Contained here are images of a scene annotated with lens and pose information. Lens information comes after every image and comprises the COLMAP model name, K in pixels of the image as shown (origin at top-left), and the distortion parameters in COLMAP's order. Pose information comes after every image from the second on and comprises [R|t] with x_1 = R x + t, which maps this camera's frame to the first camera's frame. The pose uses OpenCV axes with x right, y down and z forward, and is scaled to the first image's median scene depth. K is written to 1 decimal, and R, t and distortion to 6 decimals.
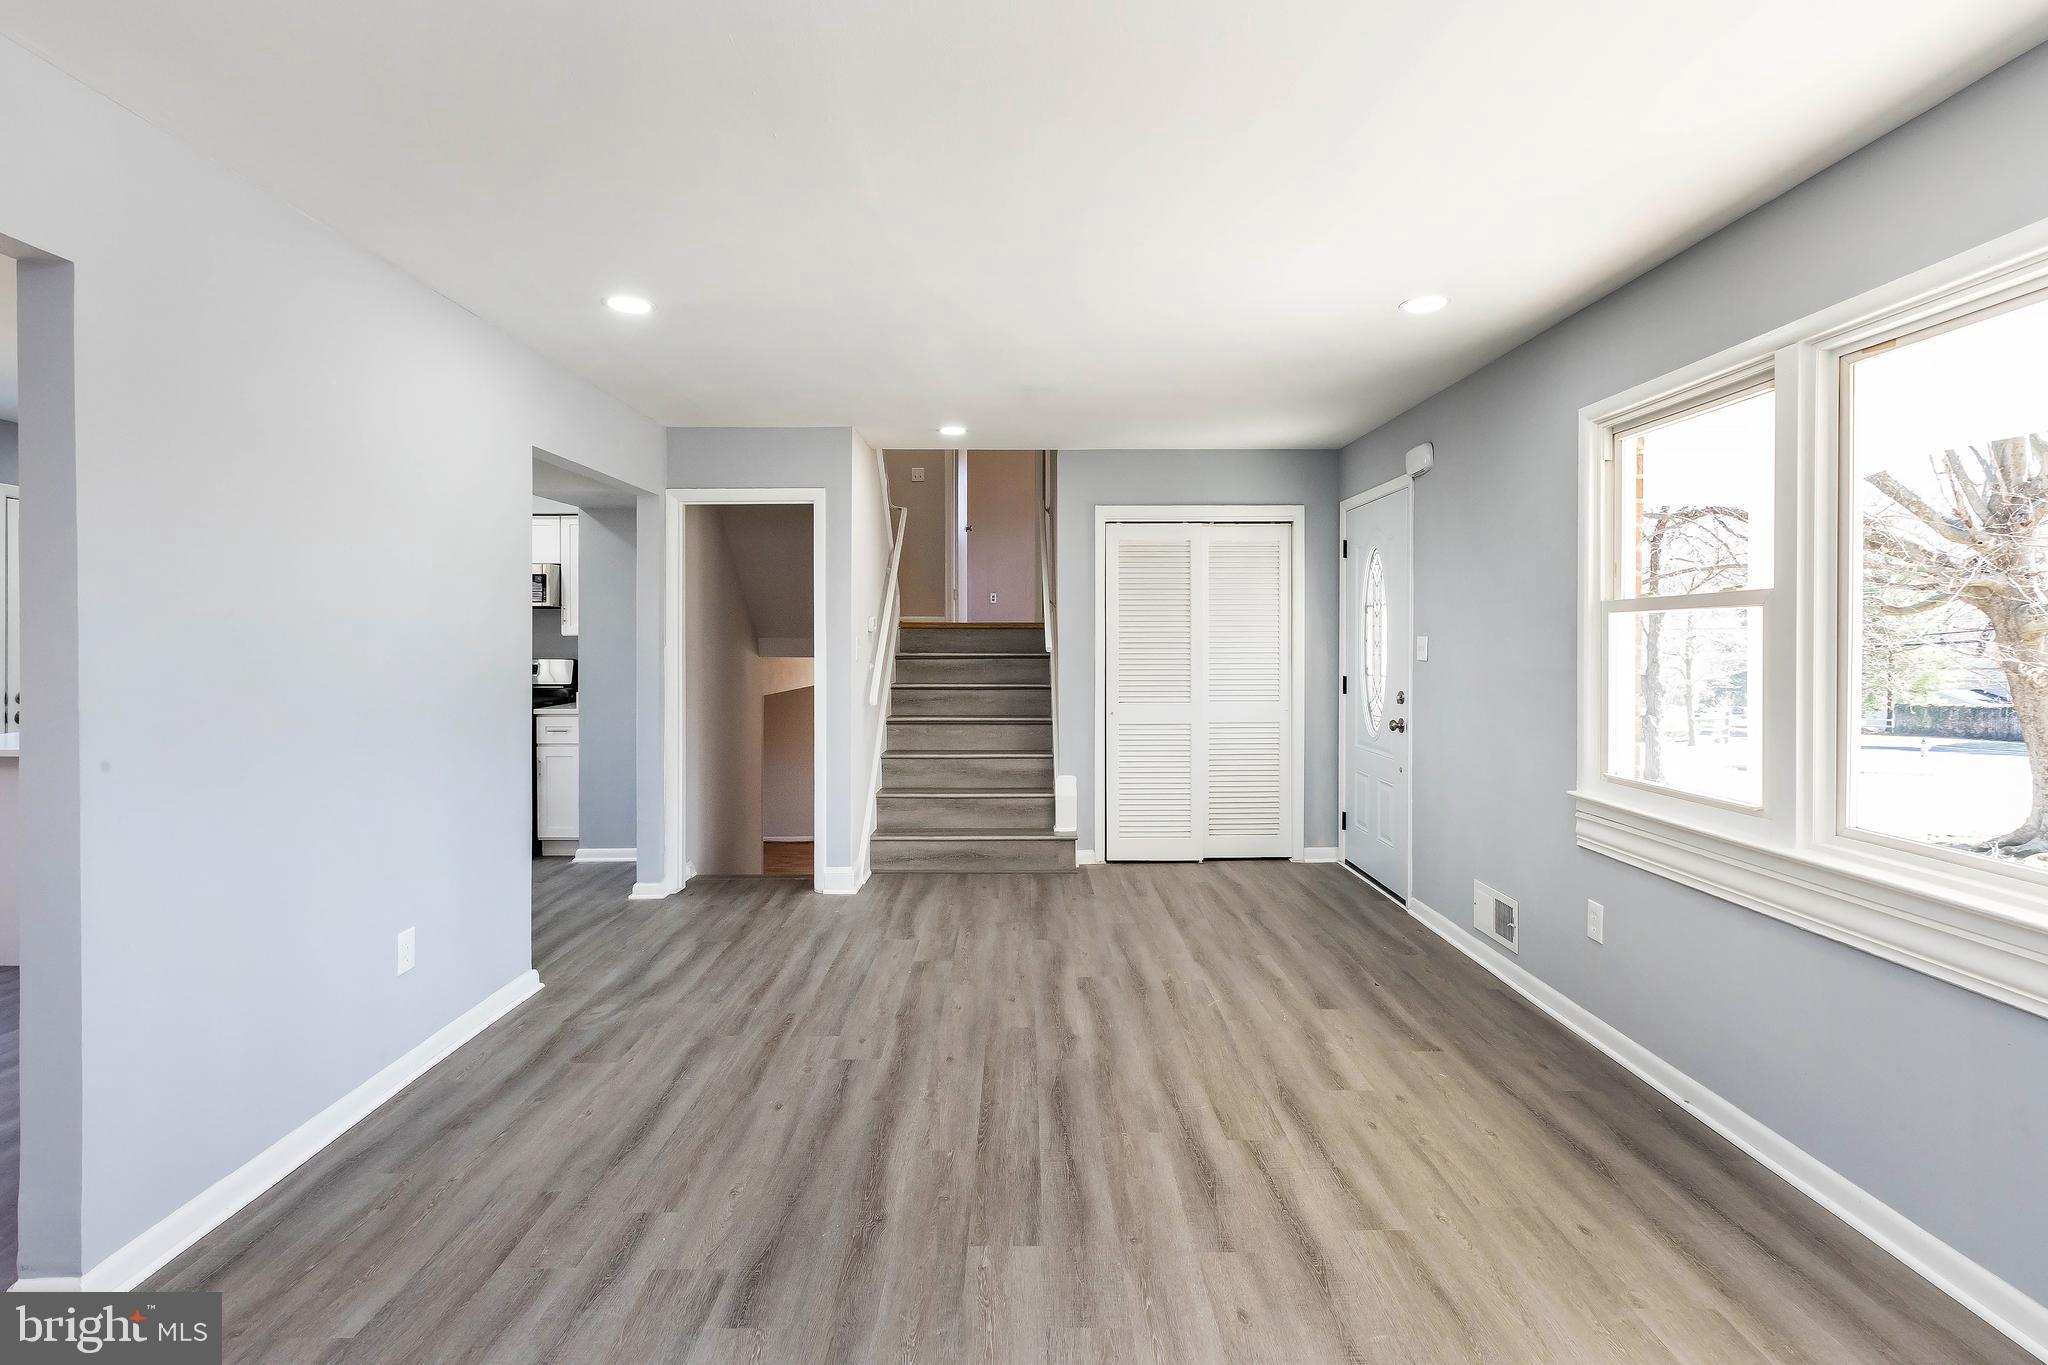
lens RADIAL K [[871.4, 0, 995.6], [0, 871.4, 638.2], [0, 0, 1]] dist [0.001281, 0.000196]
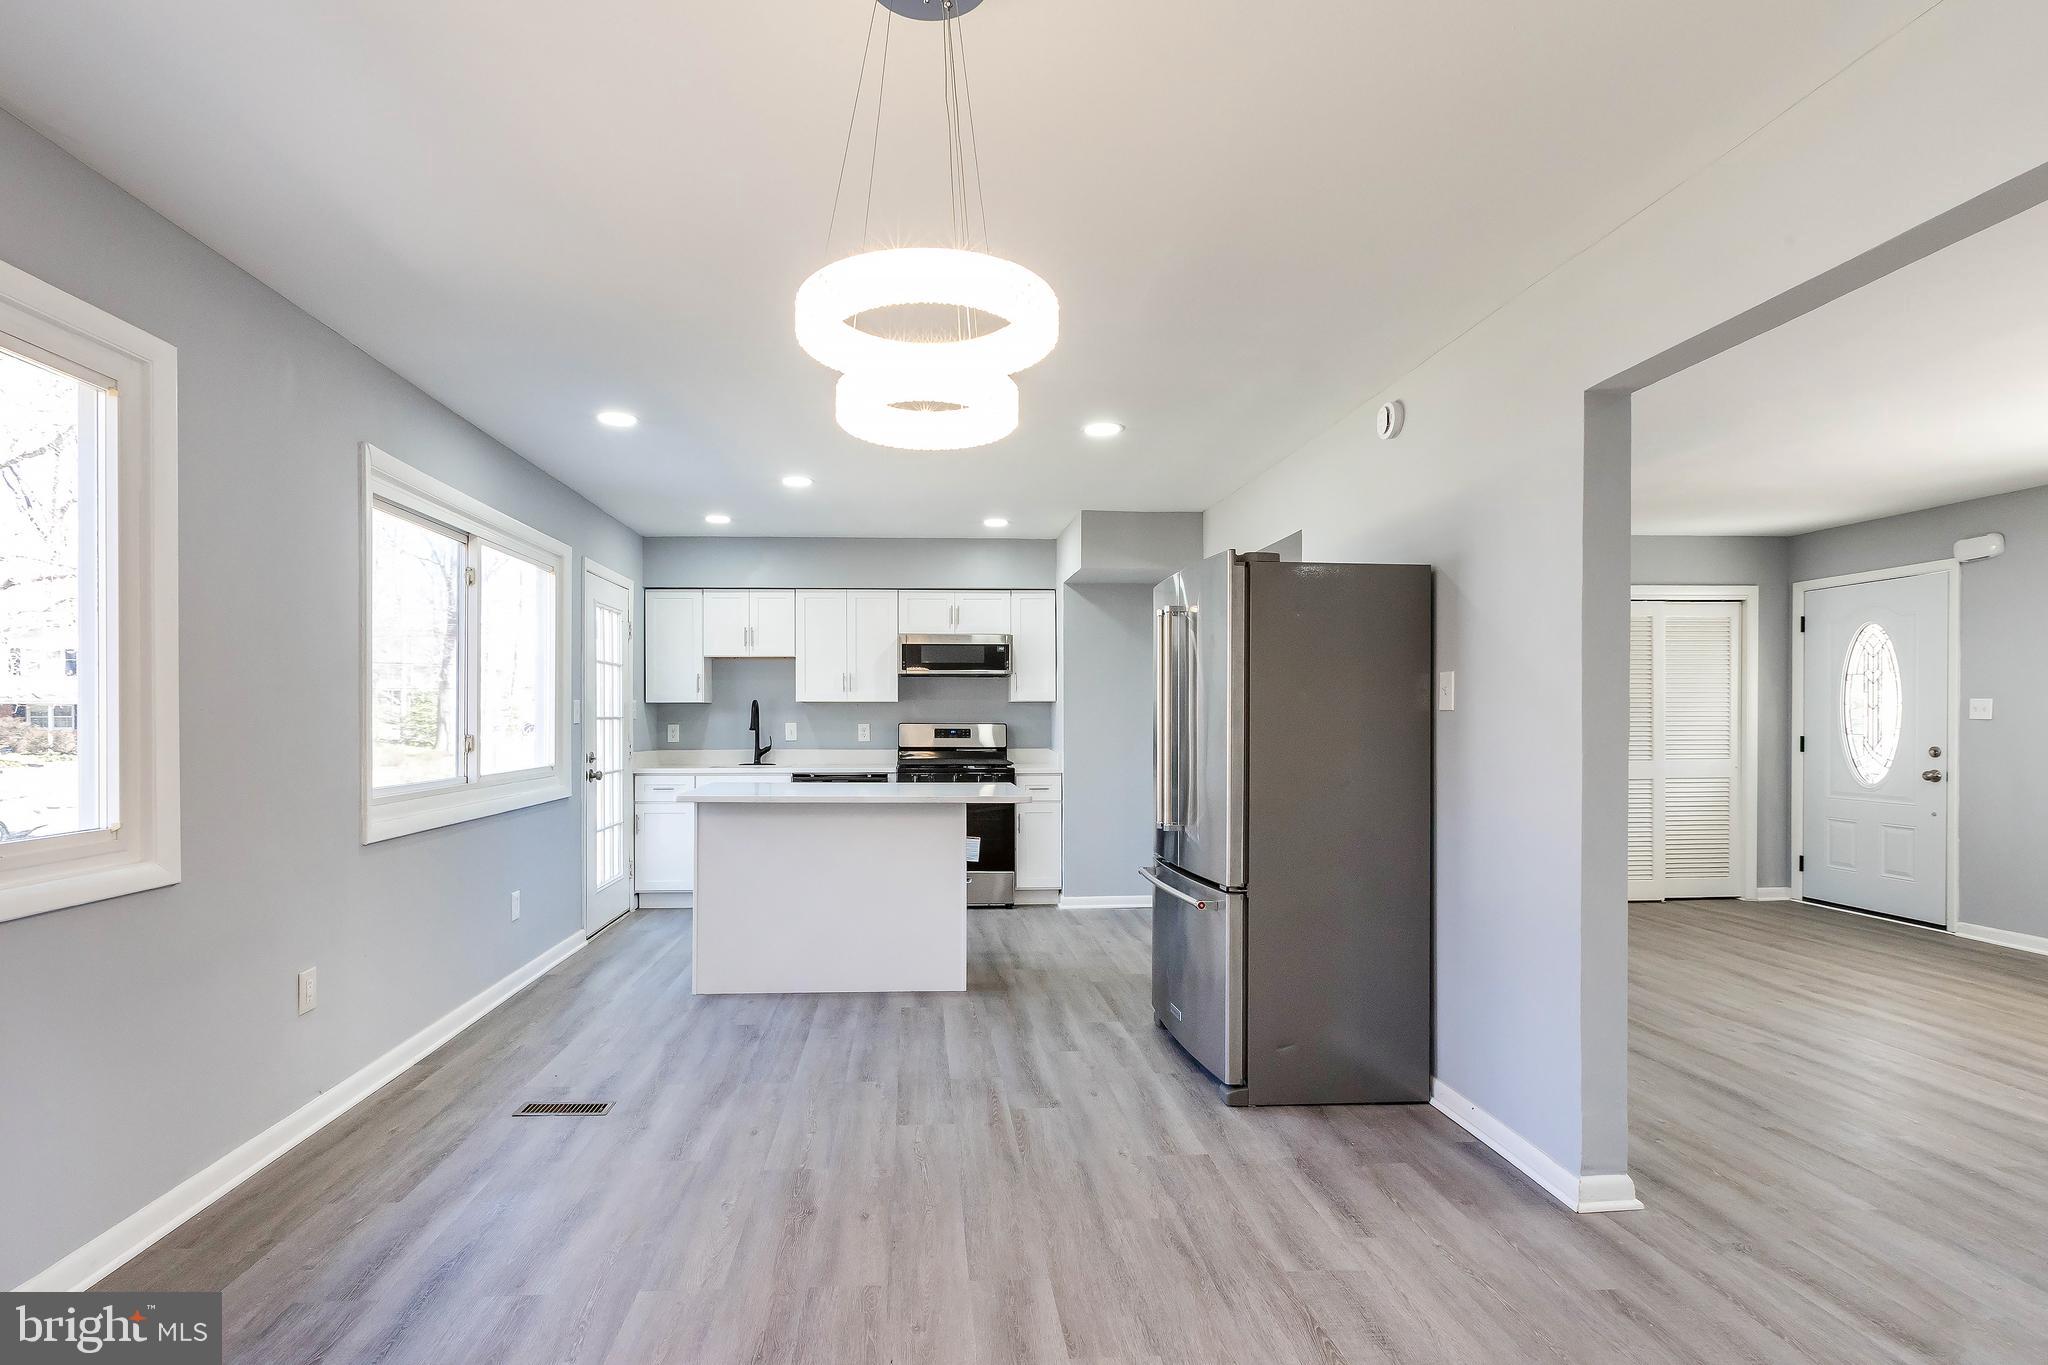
lens RADIAL K [[871.4, 0, 881.0], [0, 871.4, 712.2], [0, 0, 1]] dist [0.001281, 0.000196]
pose [[0.999588, -0.001360, 0.028670, -1.208457], [0.001493, 0.999988, -0.004602, 0.022765], [-0.028664, 0.004642, 0.999578, -0.156250]]
